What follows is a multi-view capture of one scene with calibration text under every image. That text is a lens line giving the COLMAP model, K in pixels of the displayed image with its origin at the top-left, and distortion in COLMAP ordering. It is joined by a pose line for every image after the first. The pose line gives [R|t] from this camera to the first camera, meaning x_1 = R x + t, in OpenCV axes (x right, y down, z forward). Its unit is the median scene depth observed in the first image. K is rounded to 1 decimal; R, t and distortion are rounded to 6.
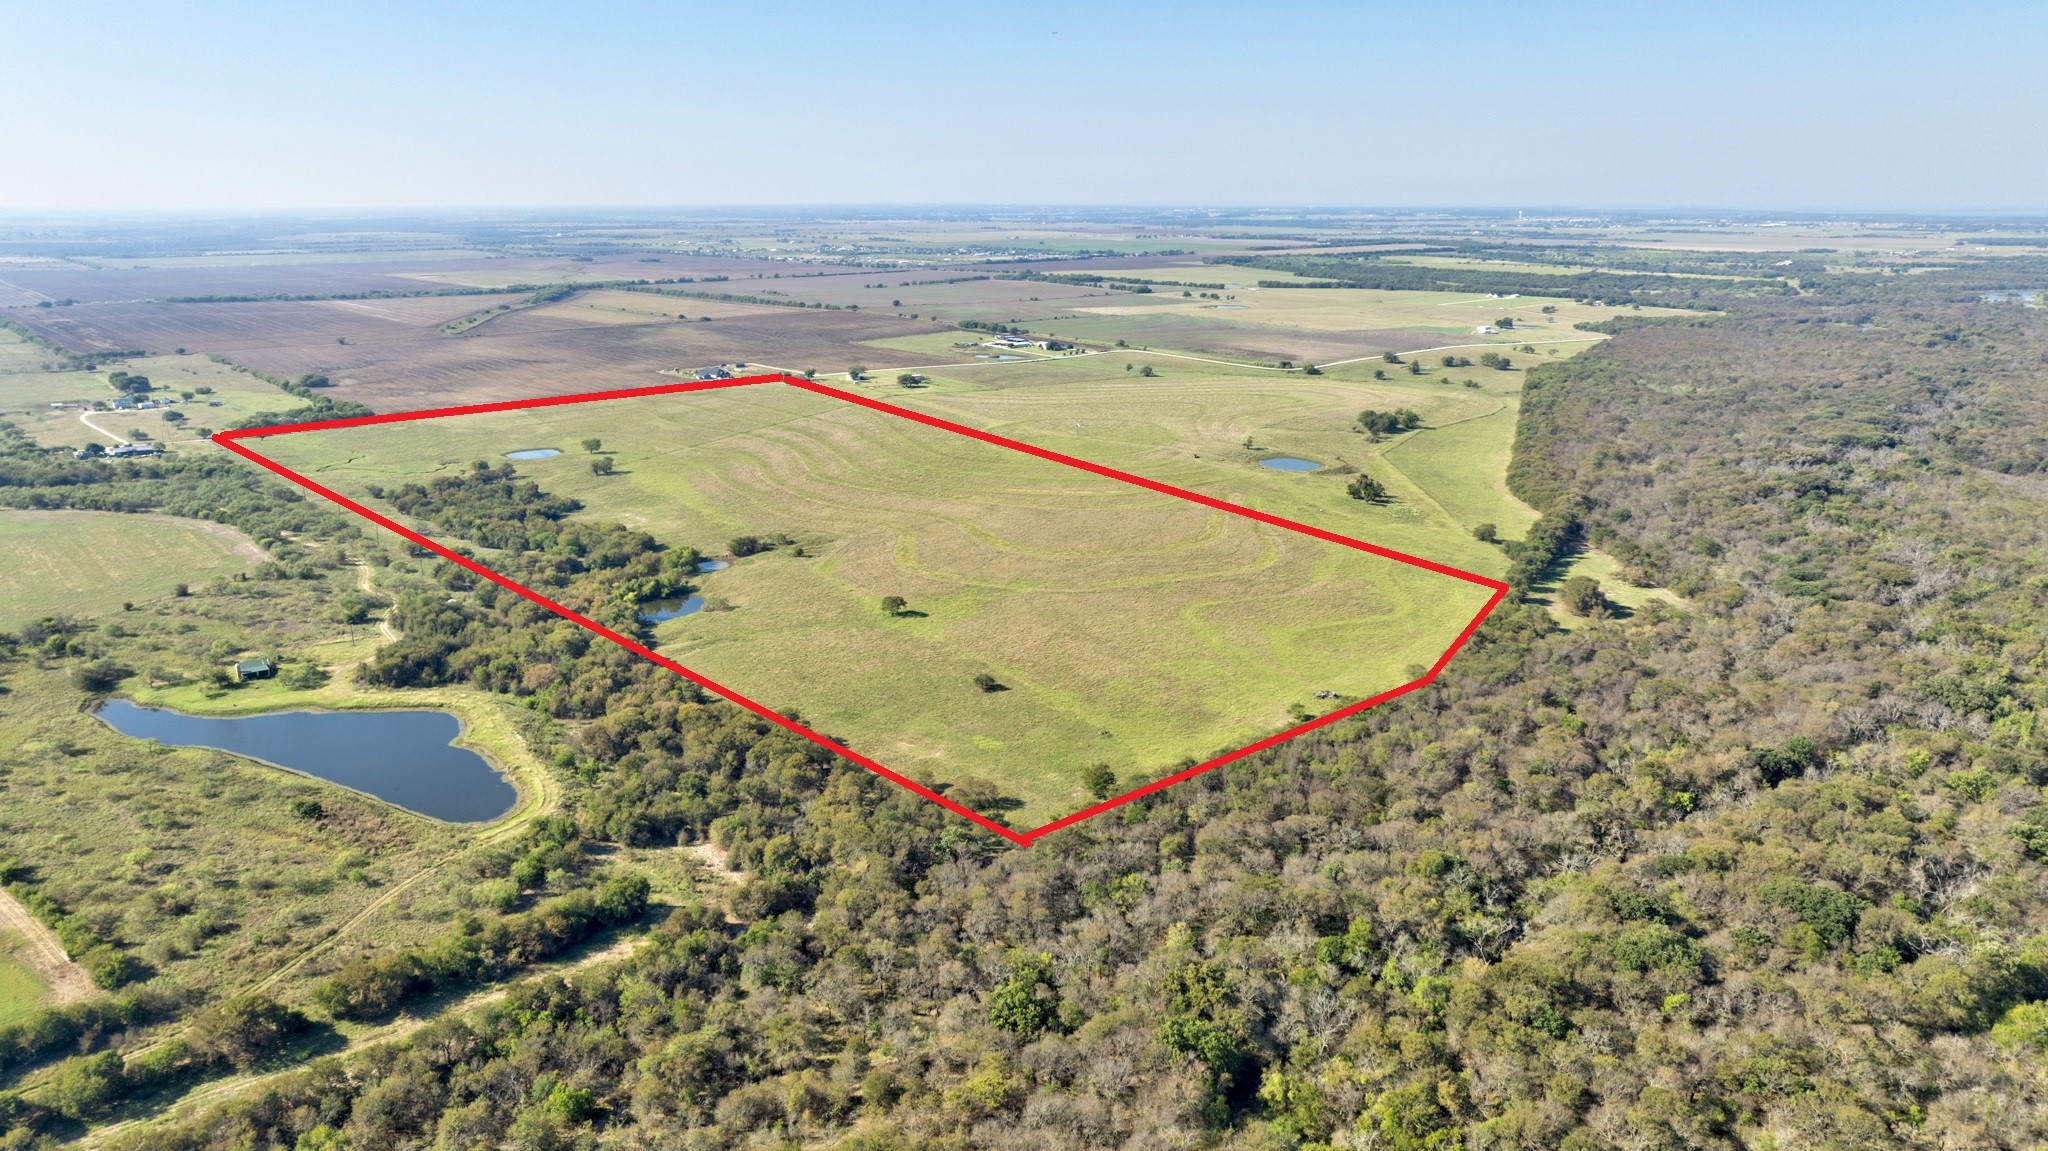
lens RADIAL K [[1449.7, 0, 1032.1], [0, 1449.7, 578.8], [0, 0, 1]] dist [-0.036431, 0.038548]
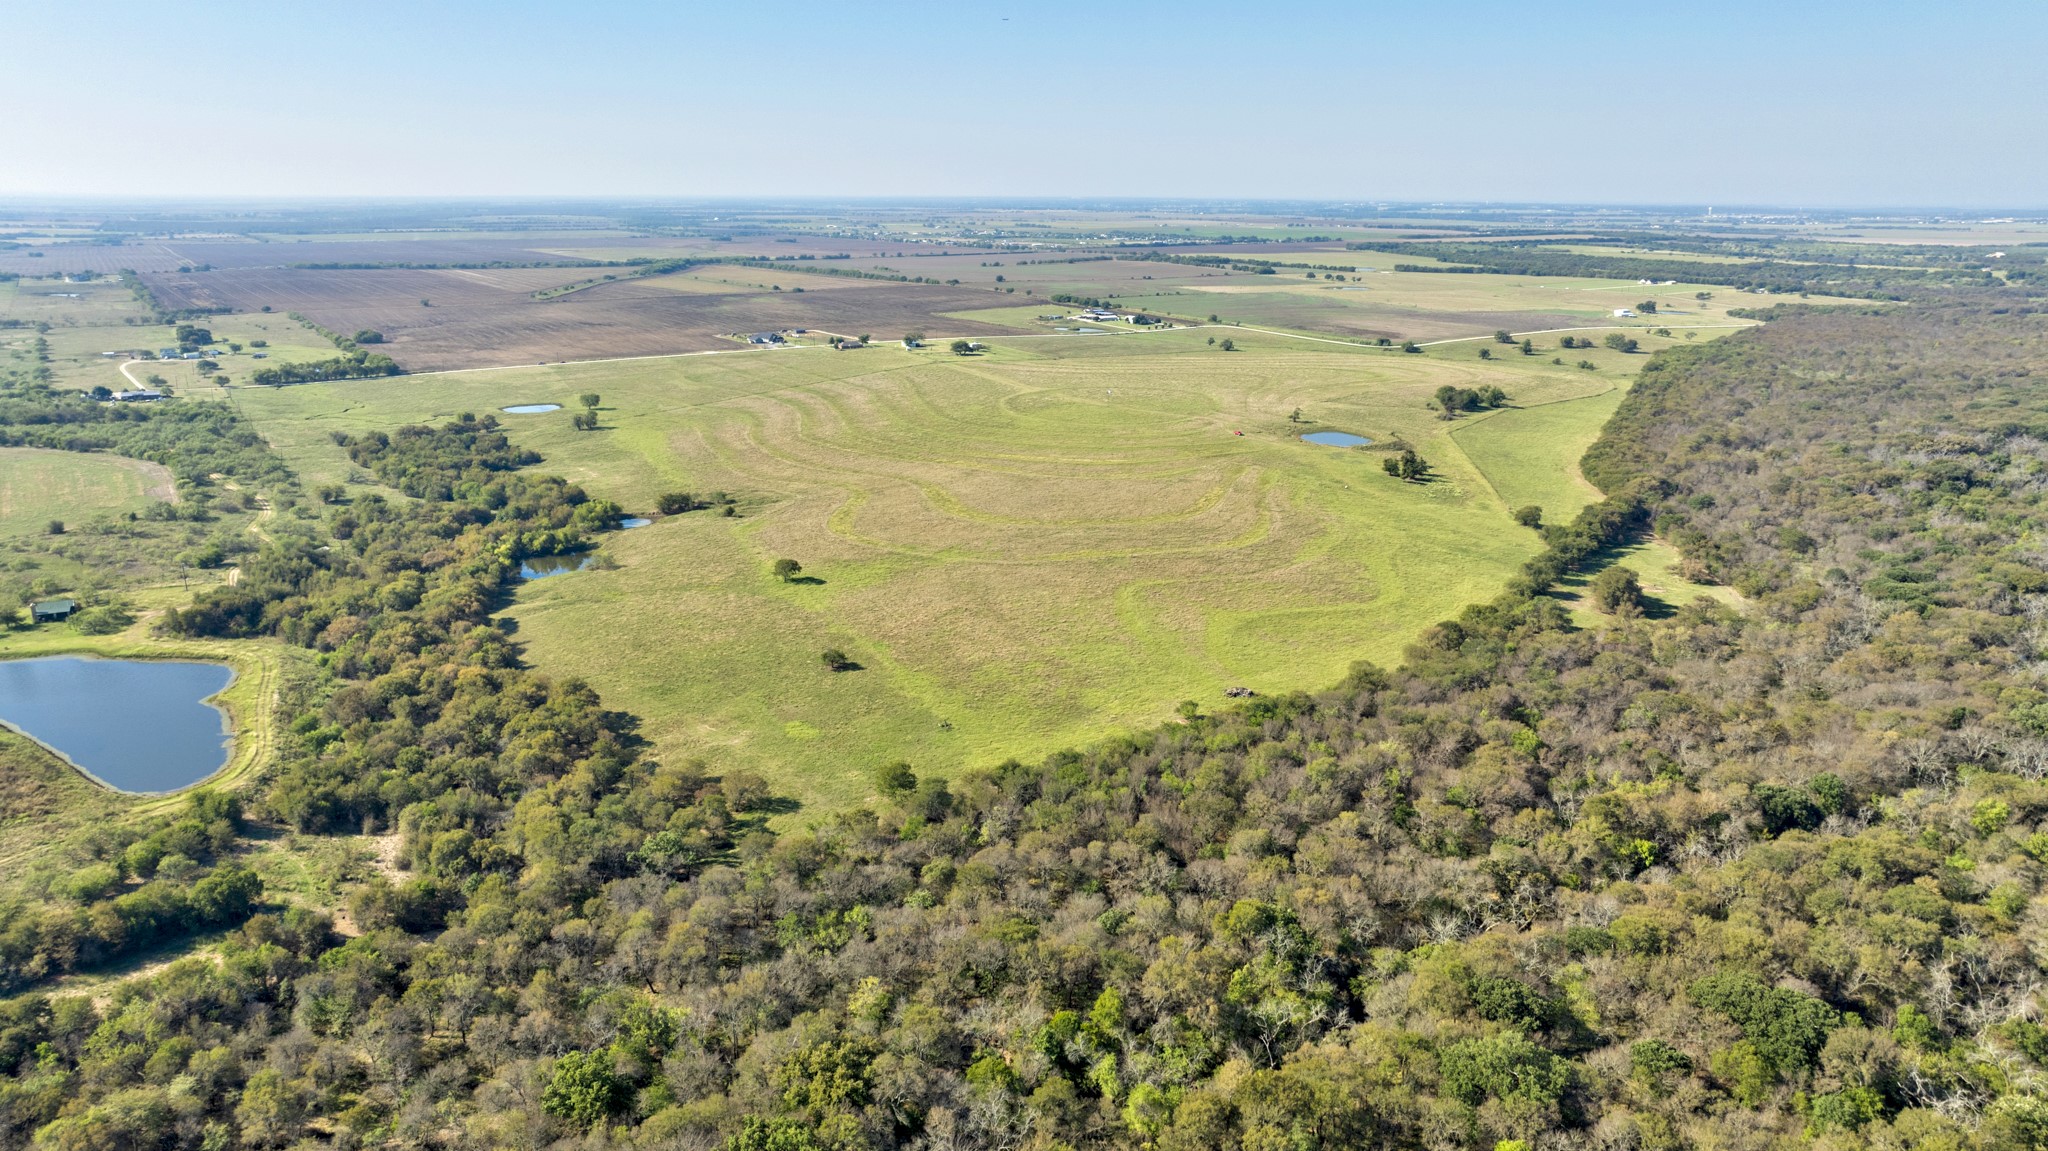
lens RADIAL K [[1449.7, 0, 1032.7], [0, 1449.7, 573.0], [0, 0, 1]] dist [-0.036431, 0.038548]
pose [[0.993017, 0.036594, -0.112157, 0.119904], [-0.036752, 0.999324, 0.000652, 0.011558], [0.112105, 0.003474, 0.993690, 0.122514]]
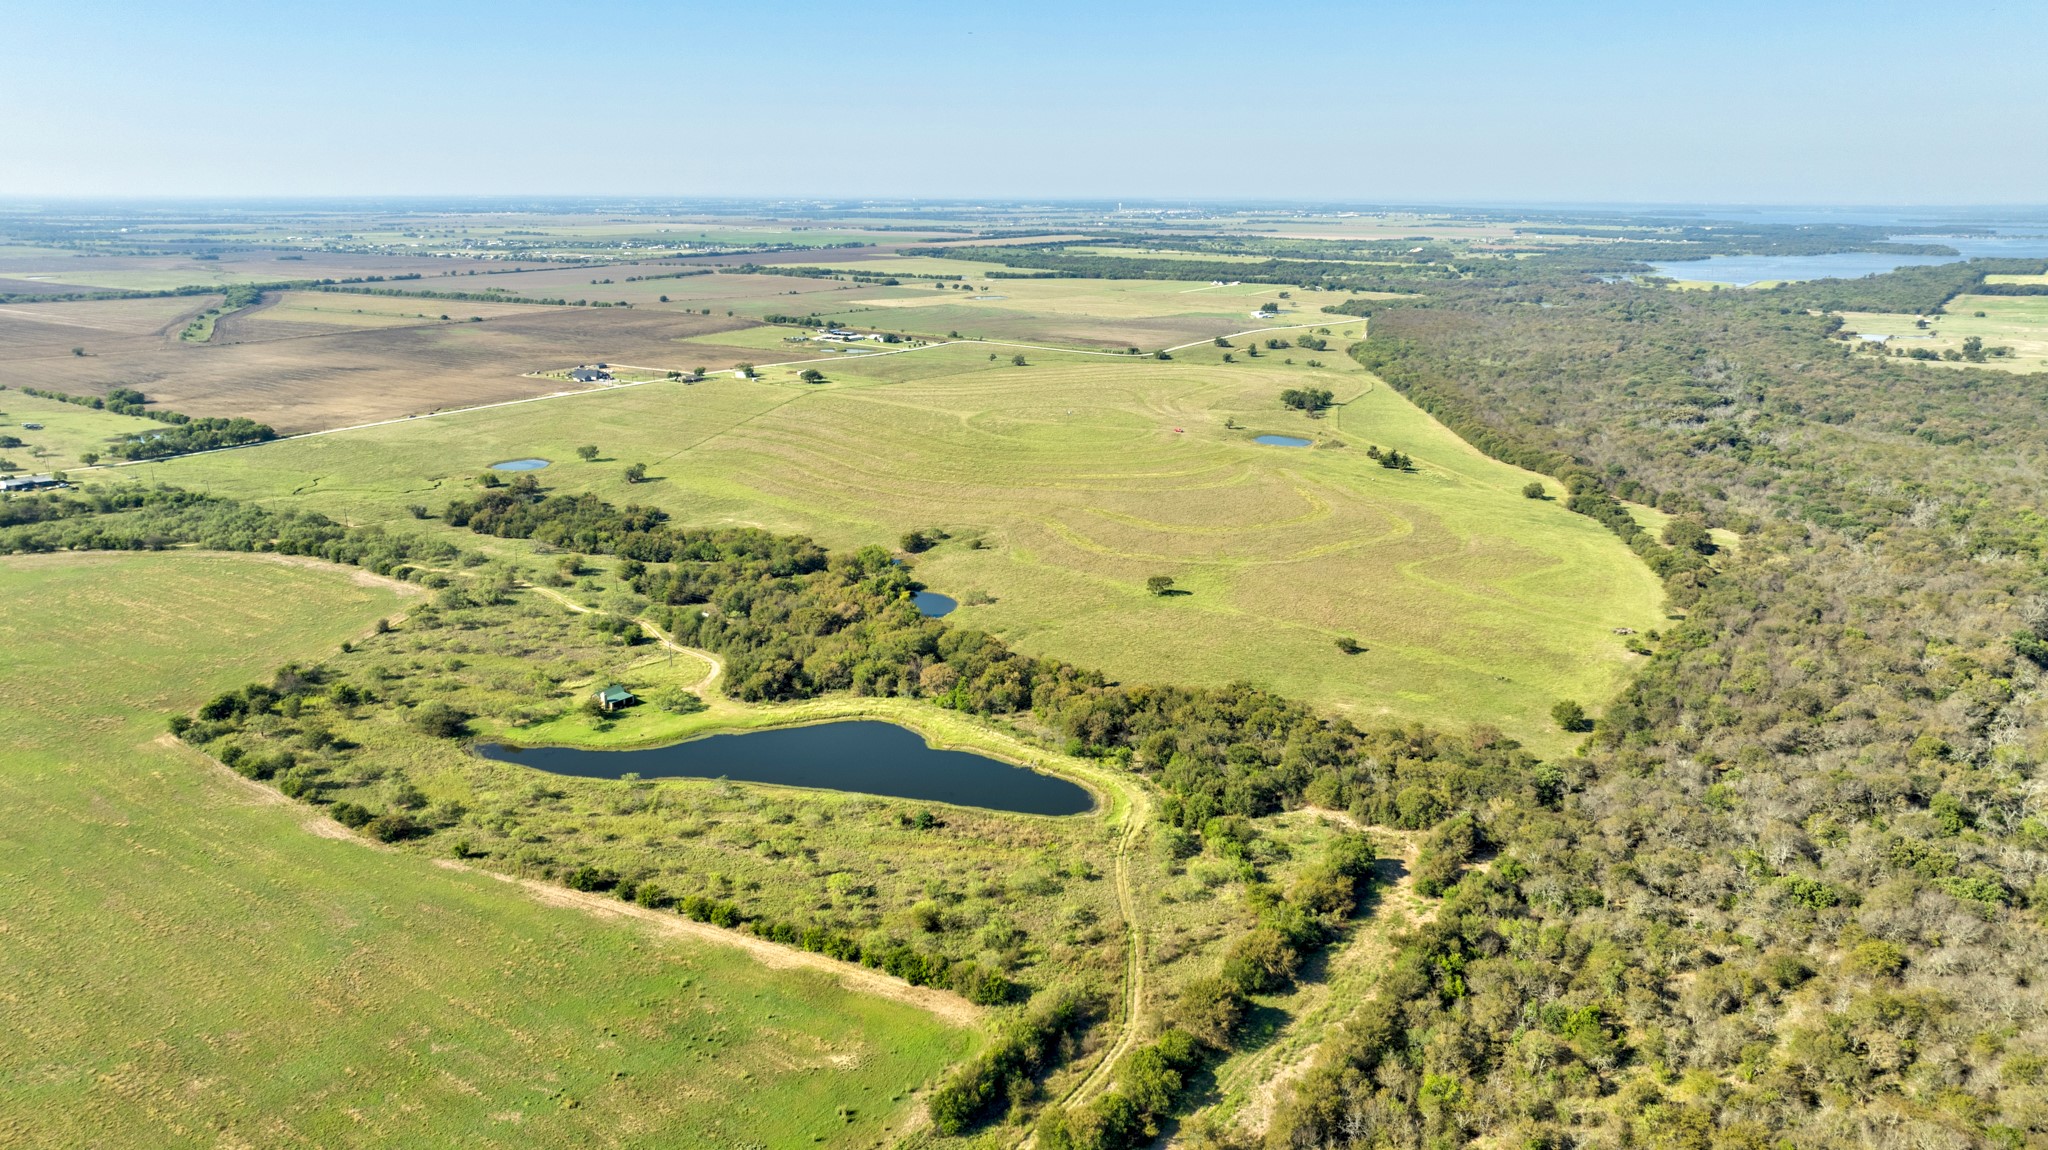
lens RADIAL K [[1449.7, 0, 1023.7], [0, 1449.7, 572.1], [0, 0, 1]] dist [-0.036431, 0.038548]
pose [[0.959897, -0.066946, 0.272243, -0.381679], [0.066680, 0.997722, 0.010237, -0.006841], [-0.272308, 0.008327, 0.962174, 0.020379]]
